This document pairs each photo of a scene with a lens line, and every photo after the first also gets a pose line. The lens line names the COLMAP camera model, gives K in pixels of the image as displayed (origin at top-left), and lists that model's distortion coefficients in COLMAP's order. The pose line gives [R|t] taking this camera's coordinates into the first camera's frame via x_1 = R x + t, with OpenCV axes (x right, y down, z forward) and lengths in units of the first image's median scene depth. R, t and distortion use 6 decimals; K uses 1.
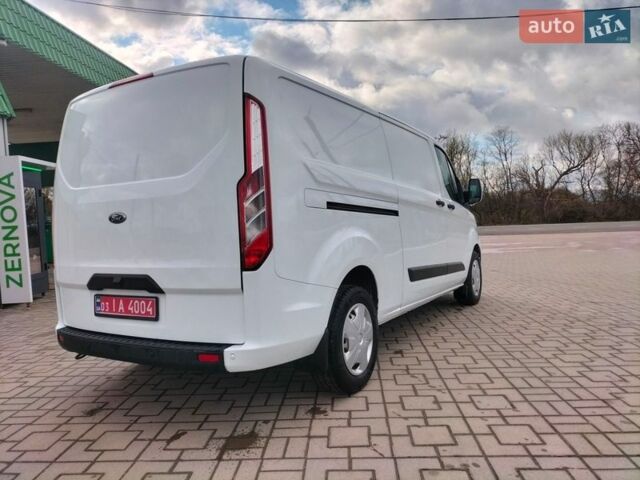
lens RADIAL K [[471.0, 0, 335.2], [0, 471.0, 237.1], [0, 0, 1]] dist [0.032982, -0.036134]
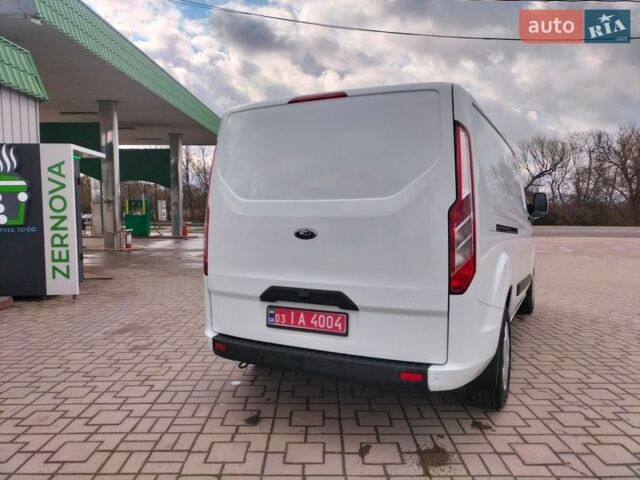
lens RADIAL K [[471.0, 0, 322.3], [0, 471.0, 235.2], [0, 0, 1]] dist [0.032982, -0.036134]
pose [[0.997271, 0.041953, 0.060747, -0.458597], [-0.043037, 0.998935, 0.016659, -0.052381], [-0.059984, -0.019228, 0.998014, -0.010802]]
